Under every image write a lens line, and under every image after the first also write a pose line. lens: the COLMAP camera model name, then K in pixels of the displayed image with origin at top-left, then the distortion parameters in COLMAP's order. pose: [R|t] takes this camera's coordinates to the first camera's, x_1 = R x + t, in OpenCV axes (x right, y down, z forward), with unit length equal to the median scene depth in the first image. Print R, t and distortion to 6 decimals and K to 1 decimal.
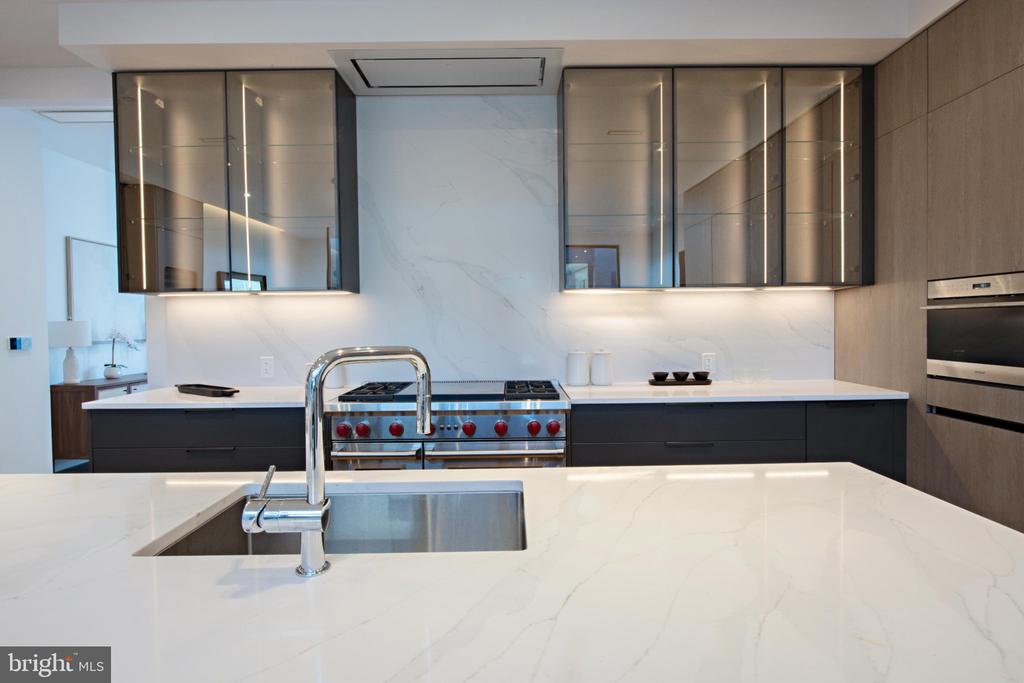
lens RADIAL K [[535.6, 0, 517.8], [0, 535.6, 338.1], [0, 0, 1]] dist [-0.004161, -0.001338]
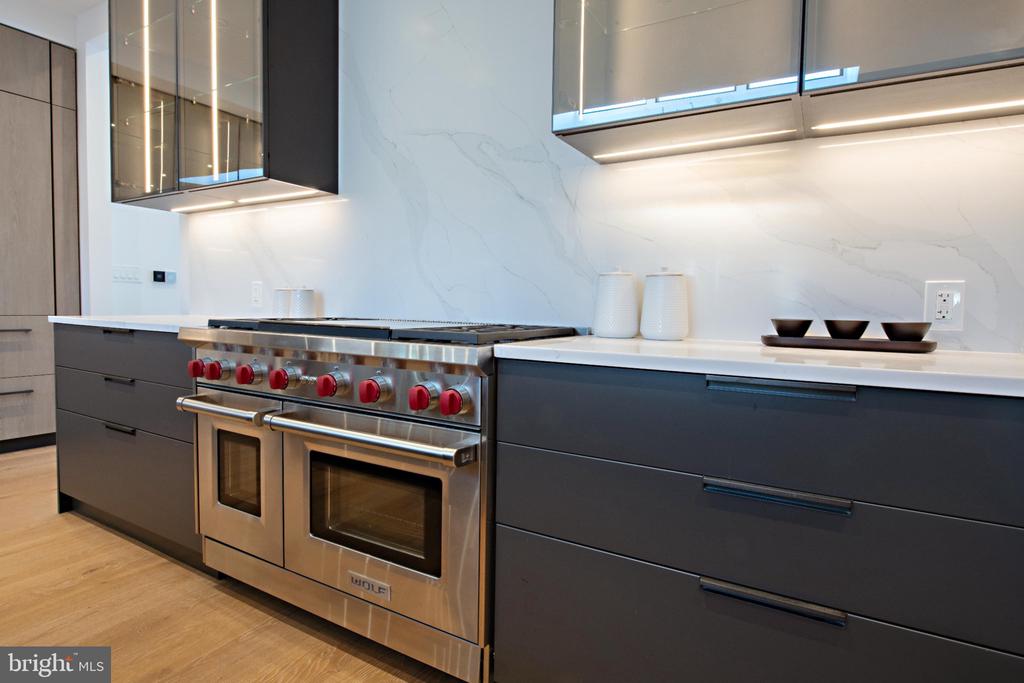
lens RADIAL K [[535.6, 0, 517.8], [0, 535.6, 338.1], [0, 0, 1]] dist [-0.004161, -0.001338]
pose [[0.863898, 0.058191, -0.500294, 0.309941], [-0.044545, 0.998238, 0.039189, 0.077249], [0.501693, -0.011569, 0.864968, 0.536179]]
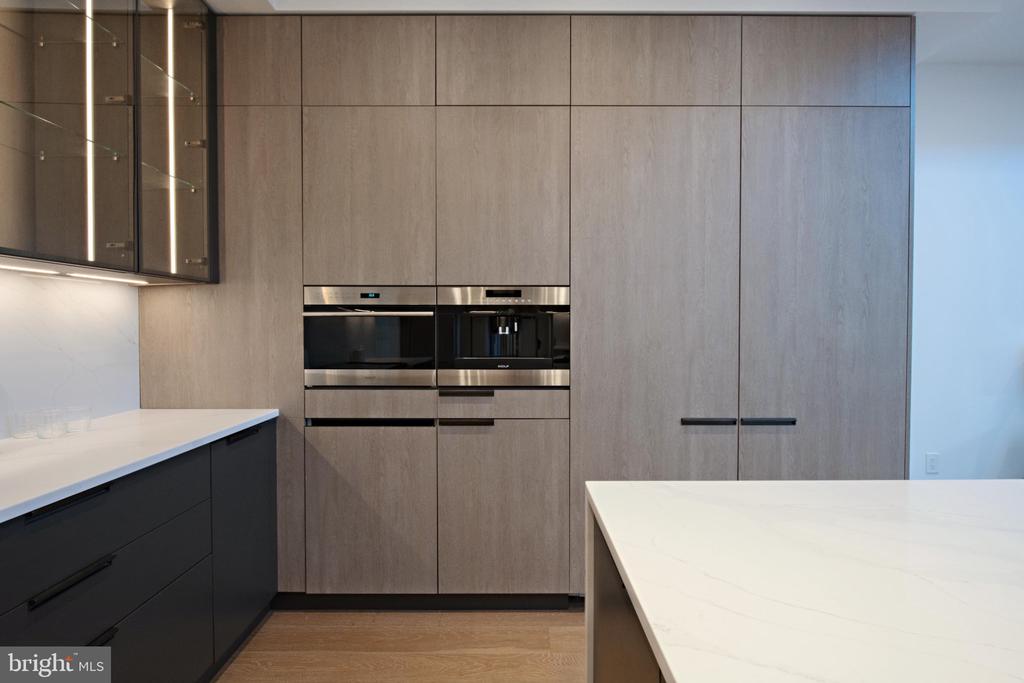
lens RADIAL K [[535.6, 0, 517.8], [0, 535.6, 338.1], [0, 0, 1]] dist [-0.004161, -0.001338]
pose [[-0.015145, -0.002014, 0.999883, -0.147828], [0.025944, 0.999660, 0.002407, -0.006776], [-0.999549, 0.025978, -0.015087, 0.546053]]
